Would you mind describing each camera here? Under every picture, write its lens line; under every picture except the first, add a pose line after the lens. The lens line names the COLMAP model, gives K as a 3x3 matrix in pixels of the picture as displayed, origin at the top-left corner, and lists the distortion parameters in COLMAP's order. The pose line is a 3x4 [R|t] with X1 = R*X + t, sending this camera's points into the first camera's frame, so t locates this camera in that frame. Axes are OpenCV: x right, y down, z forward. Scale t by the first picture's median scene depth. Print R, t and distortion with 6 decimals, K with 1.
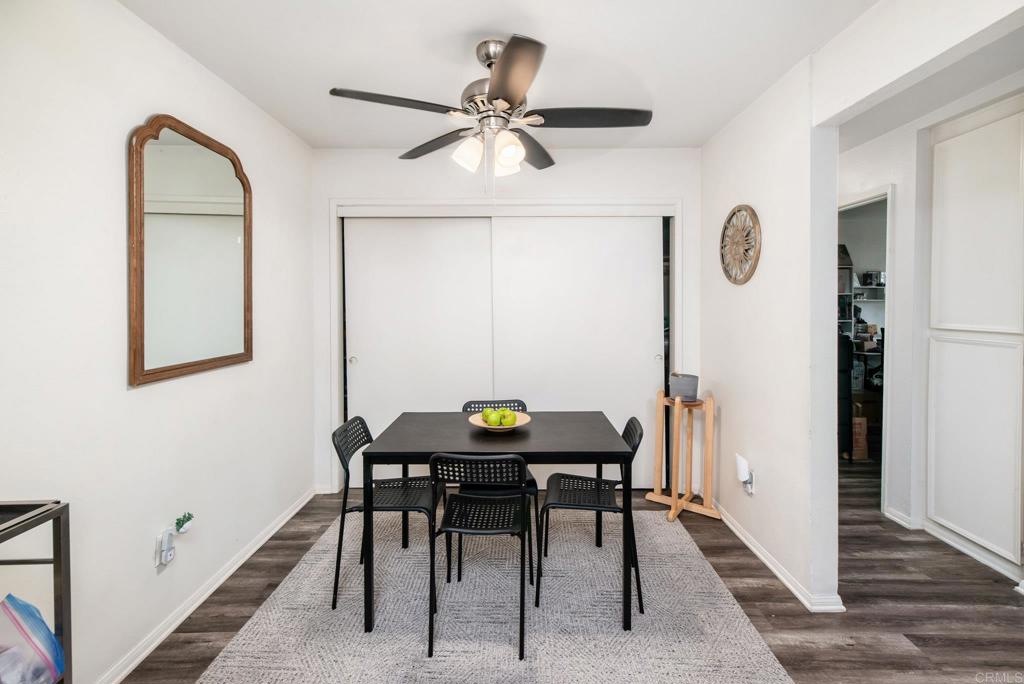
lens RADIAL K [[457.1, 0, 513.4], [0, 457.1, 306.5], [0, 0, 1]] dist [0.003133, 0.000475]
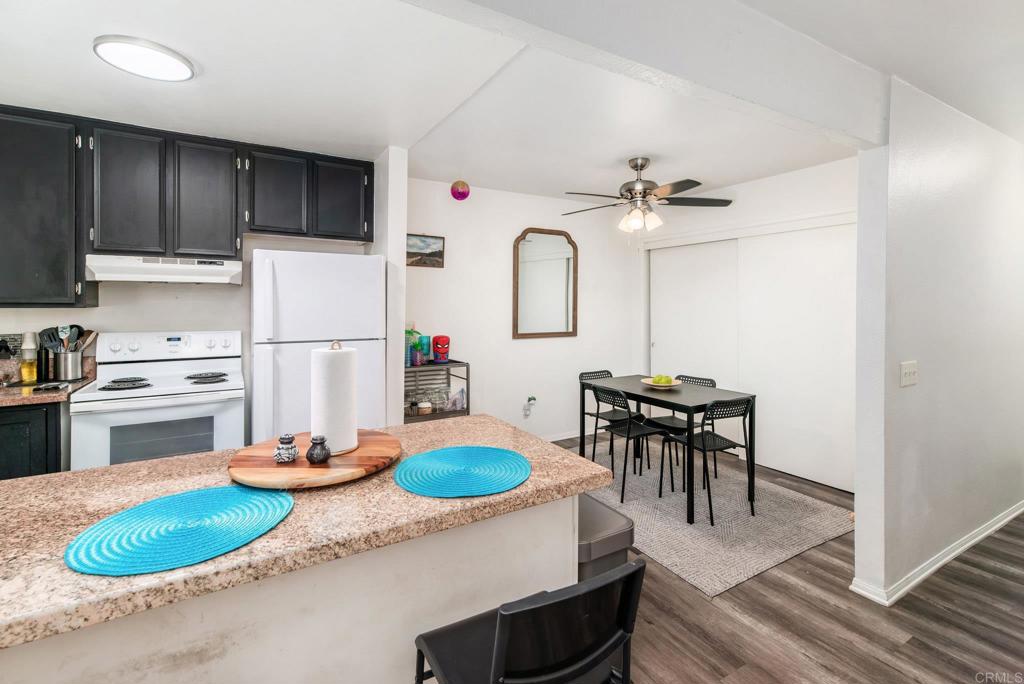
lens RADIAL K [[457.1, 0, 513.4], [0, 457.1, 306.5], [0, 0, 1]] dist [0.003133, 0.000475]
pose [[0.513655, 0.008443, -0.857955, 0.976170], [-0.007383, 0.999958, 0.005420, -0.016559], [0.857965, 0.003551, 0.513696, -0.226738]]
